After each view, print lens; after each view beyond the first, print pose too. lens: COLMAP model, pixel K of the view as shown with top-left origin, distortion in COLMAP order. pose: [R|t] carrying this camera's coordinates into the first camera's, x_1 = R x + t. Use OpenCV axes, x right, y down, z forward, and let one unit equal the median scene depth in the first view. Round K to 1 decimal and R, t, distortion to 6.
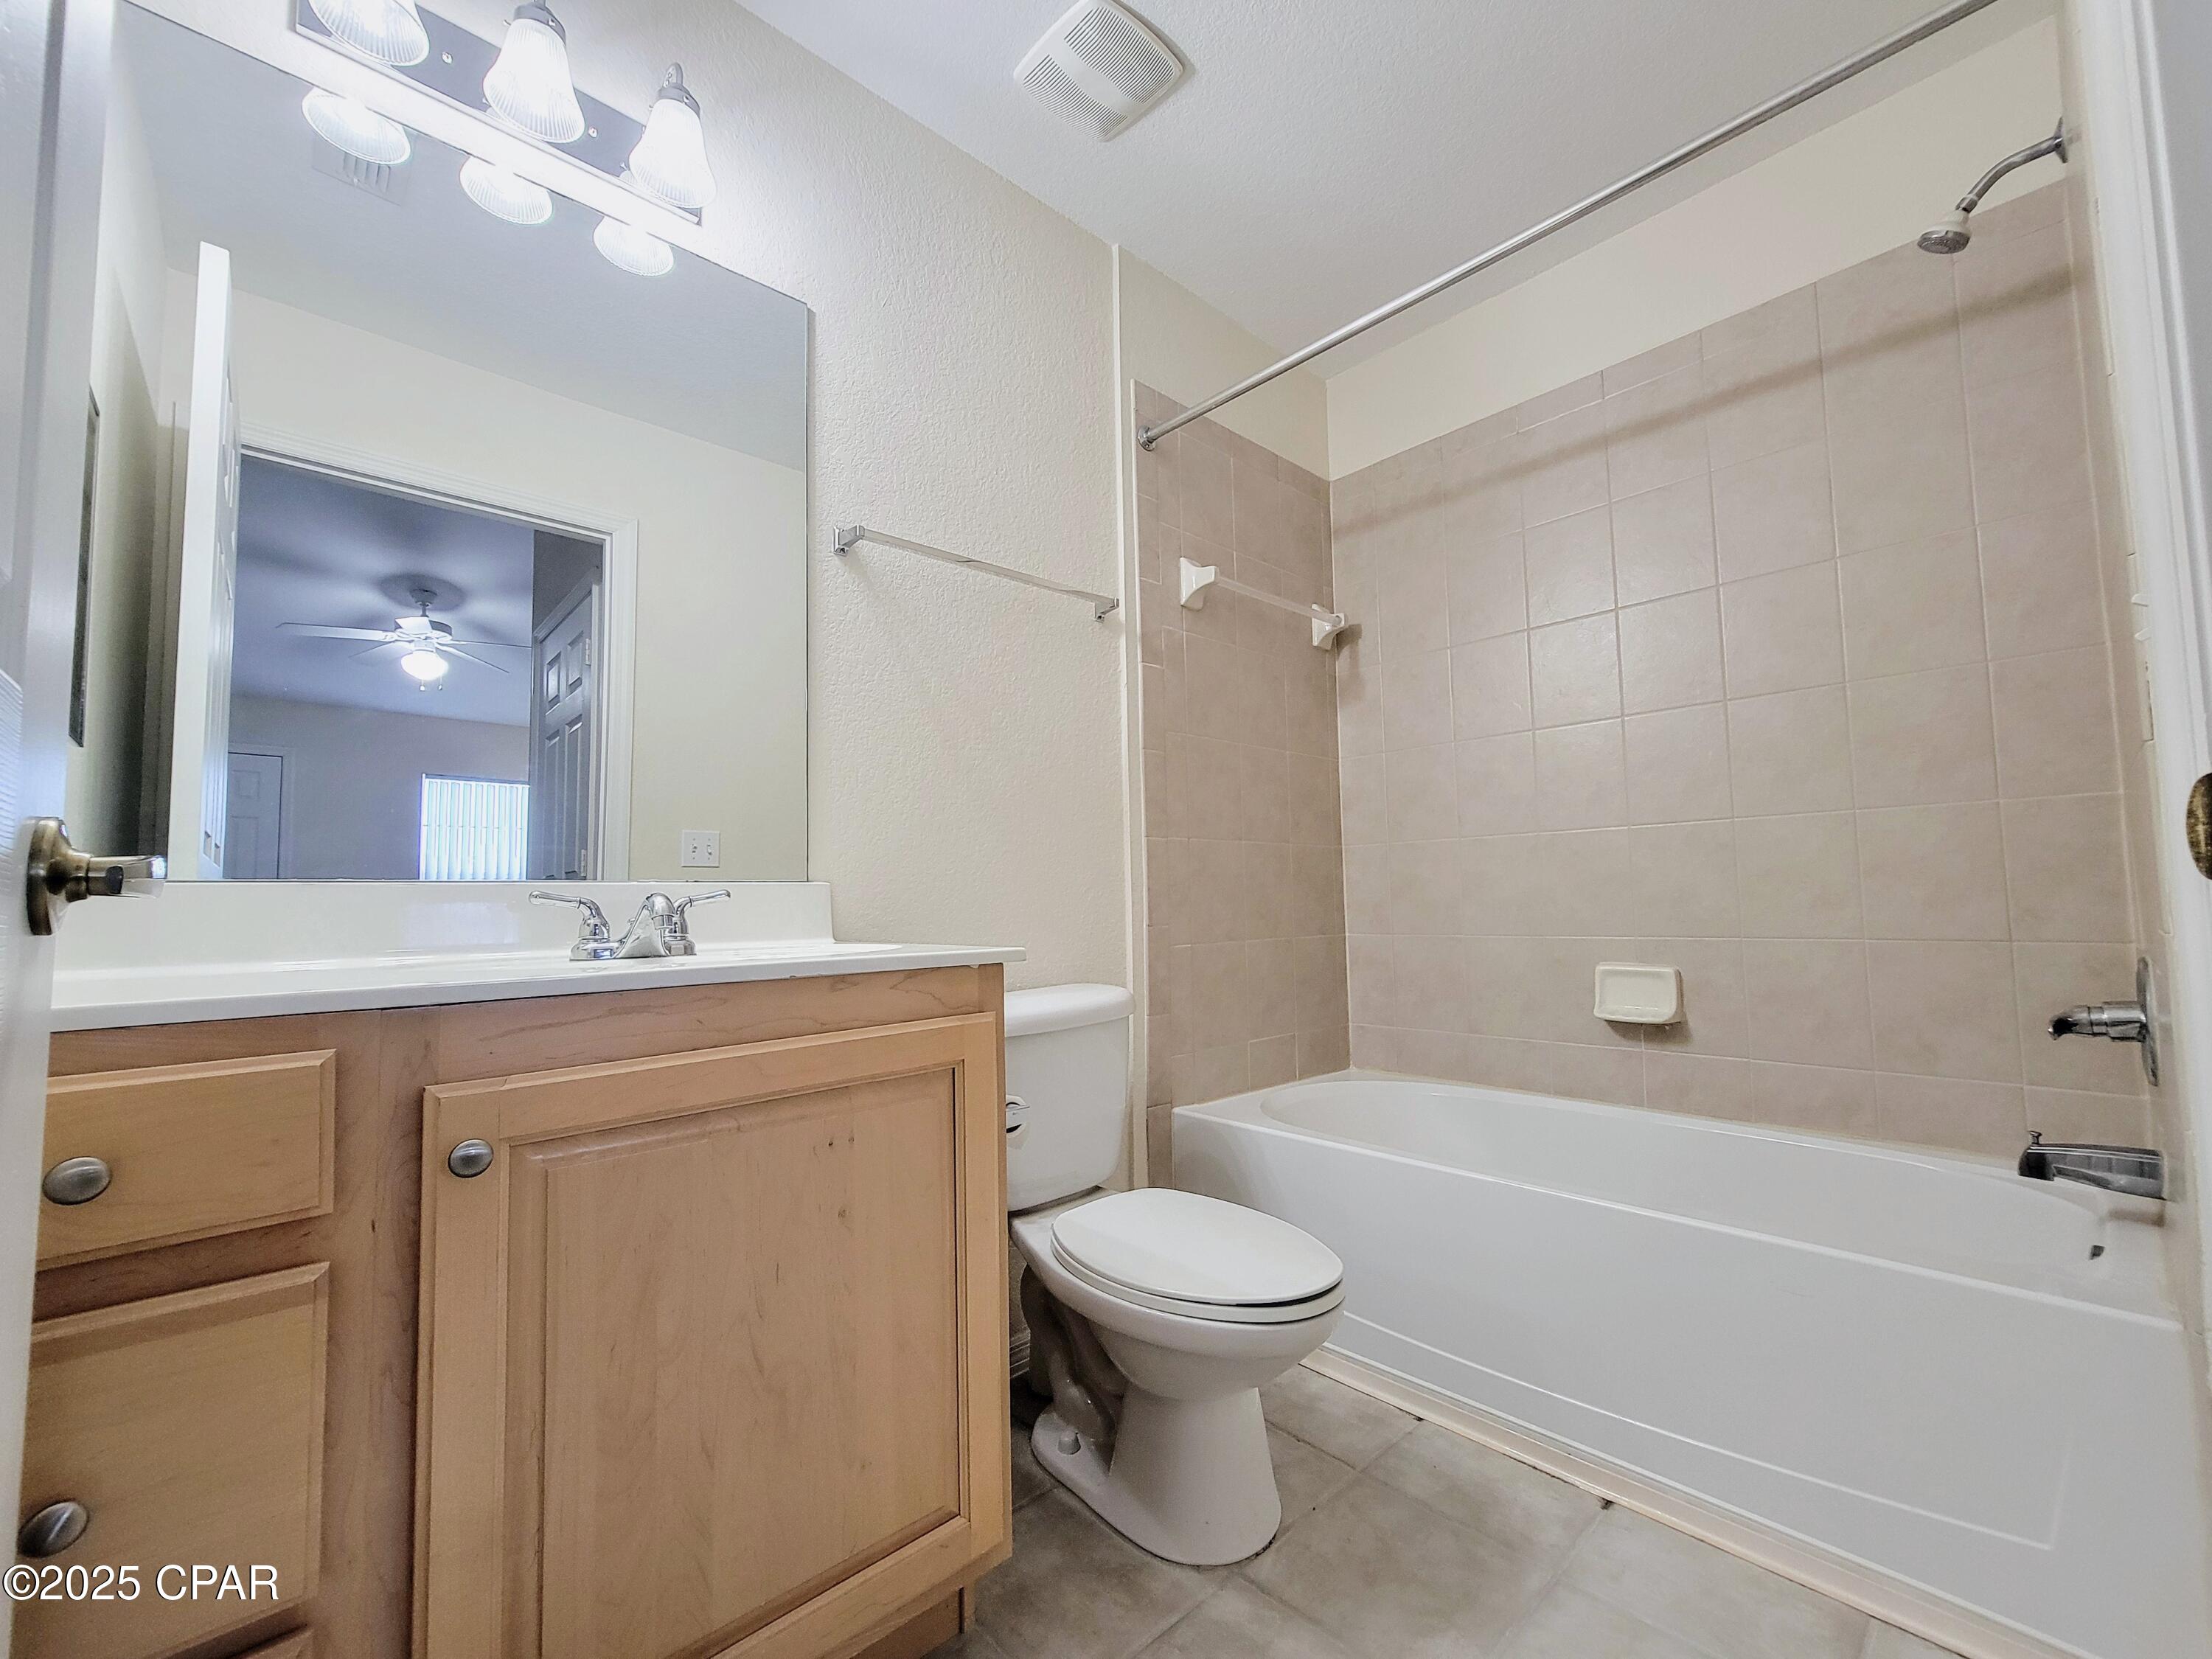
lens RADIAL K [[905.9, 0, 1112.2], [0, 905.9, 848.3], [0, 0, 1]] dist [-0.000680, -0.000126]
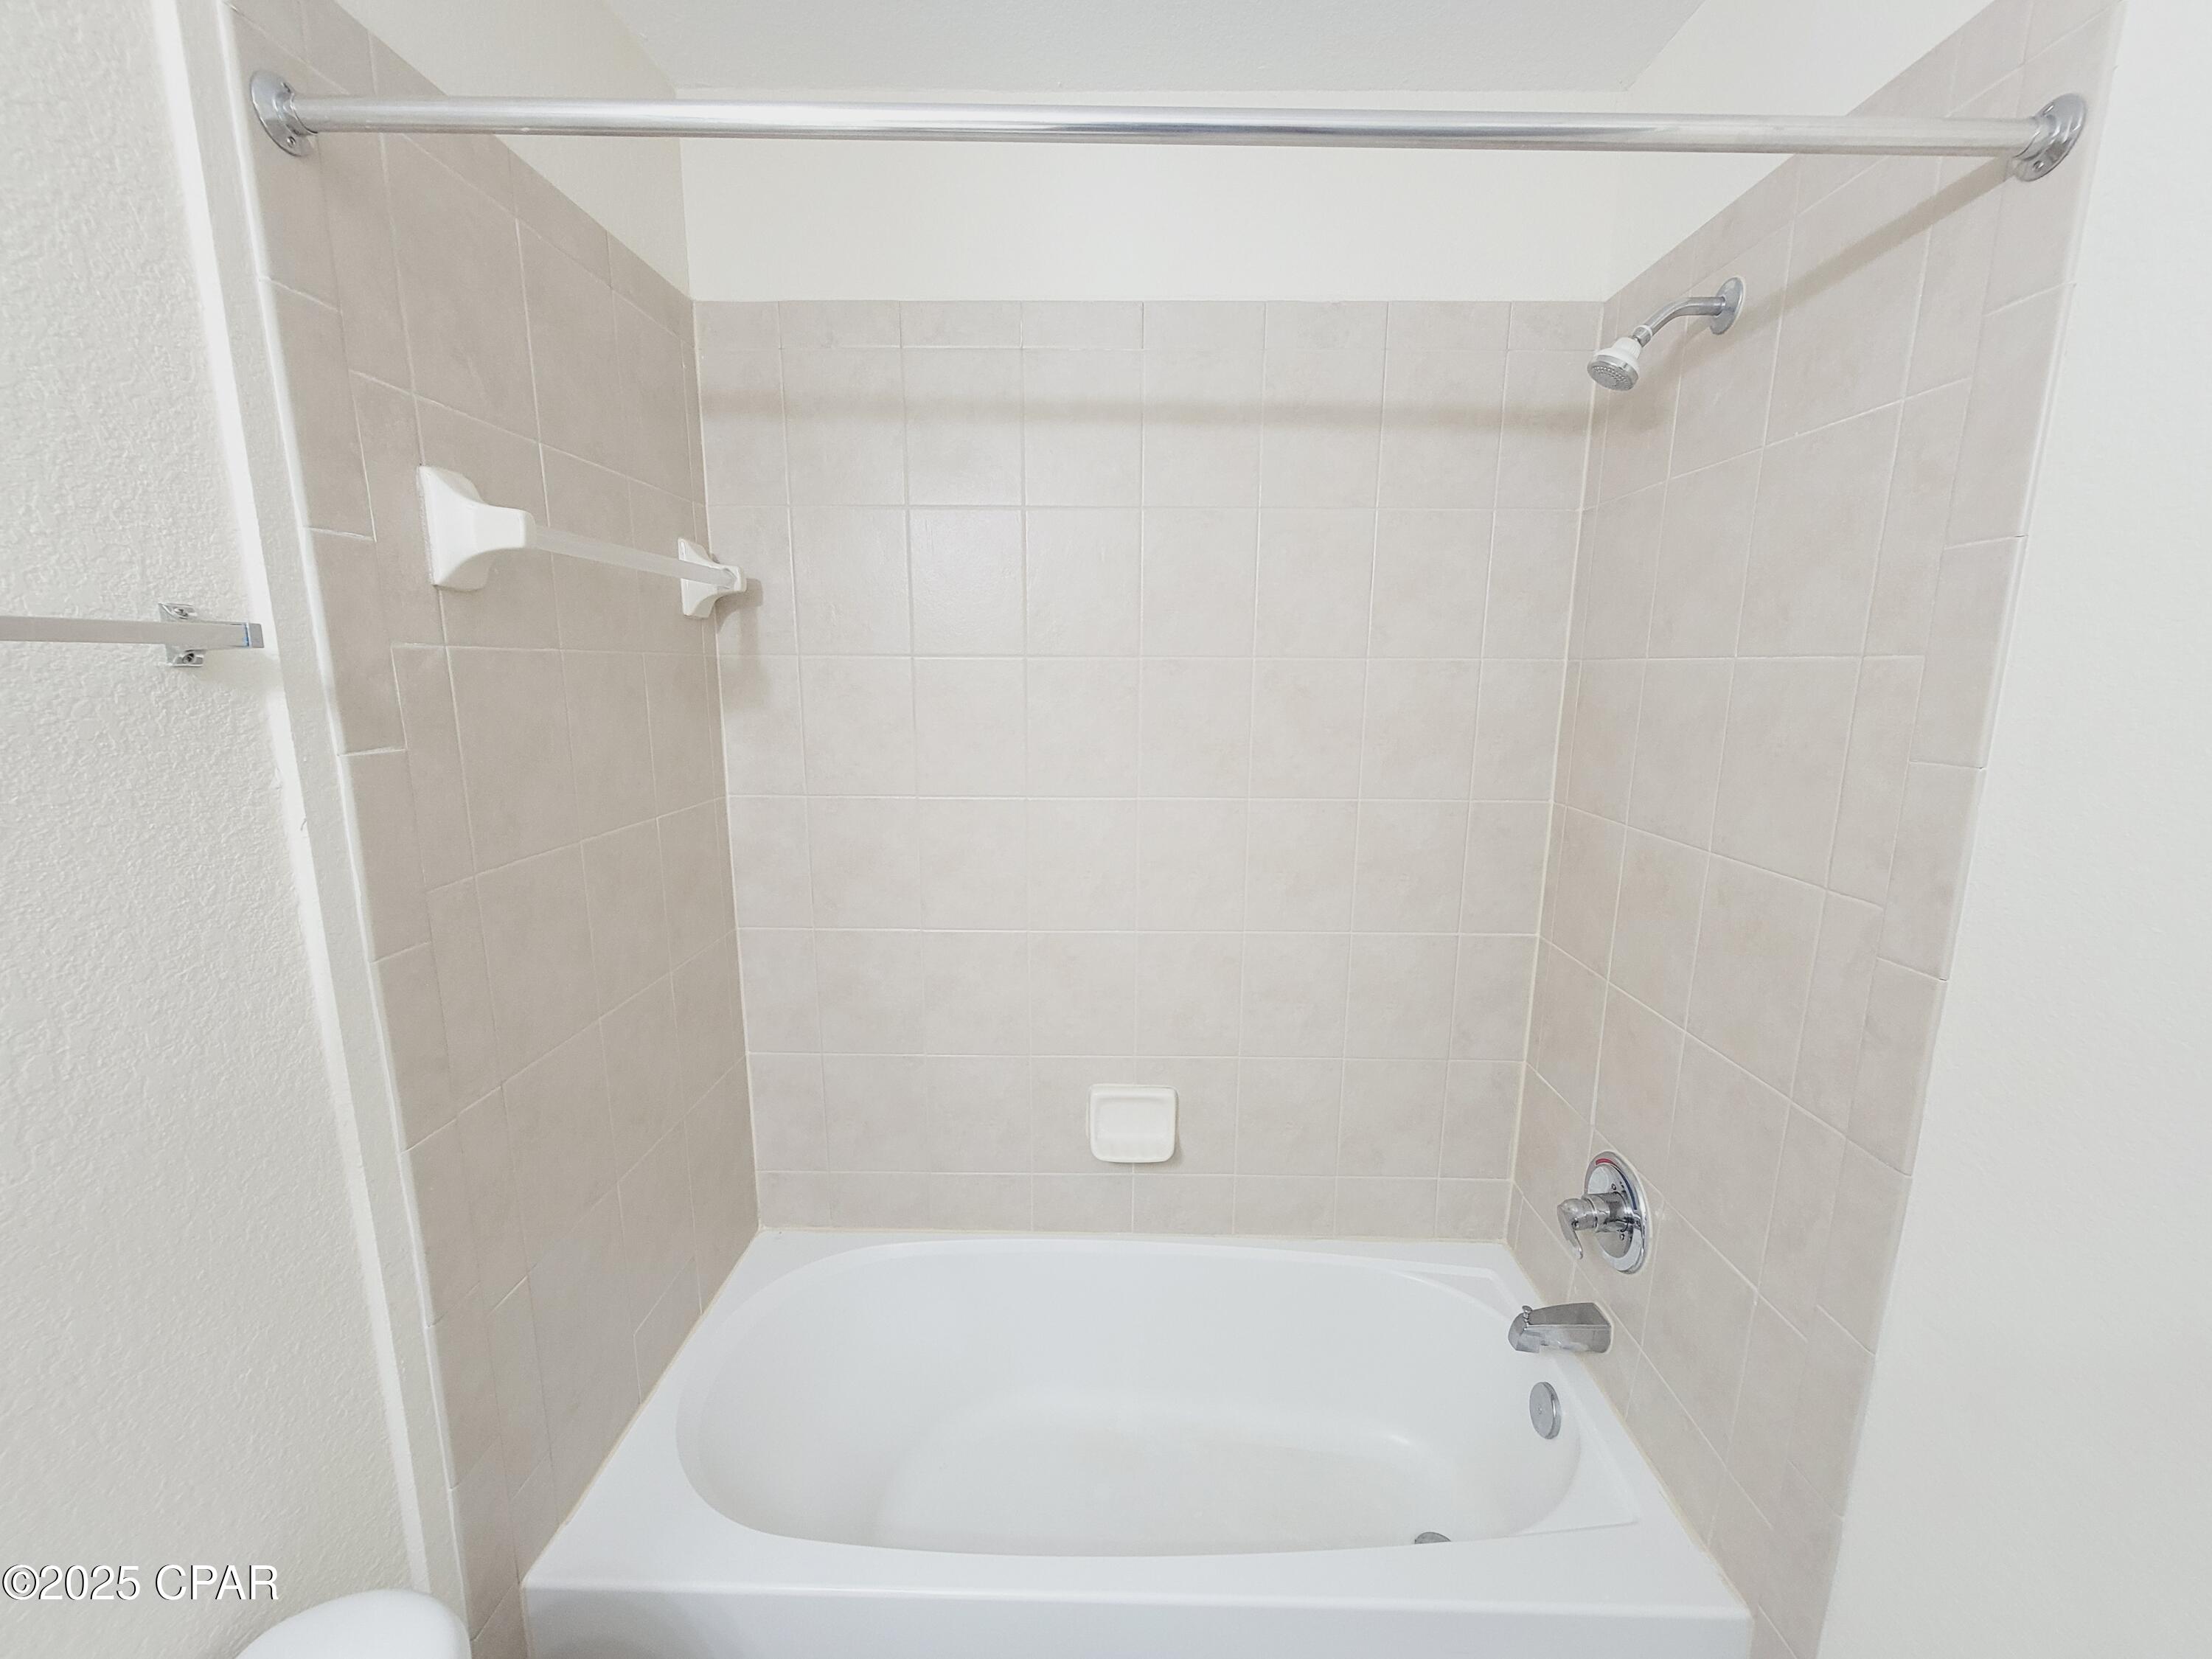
lens RADIAL K [[905.9, 0, 1112.2], [0, 905.9, 848.3], [0, 0, 1]] dist [-0.000680, -0.000126]
pose [[0.689973, -0.114574, 0.714710, -0.024362], [-0.063899, 0.973897, 0.217812, -0.272456], [-0.721009, -0.195954, 0.664641, 0.476418]]
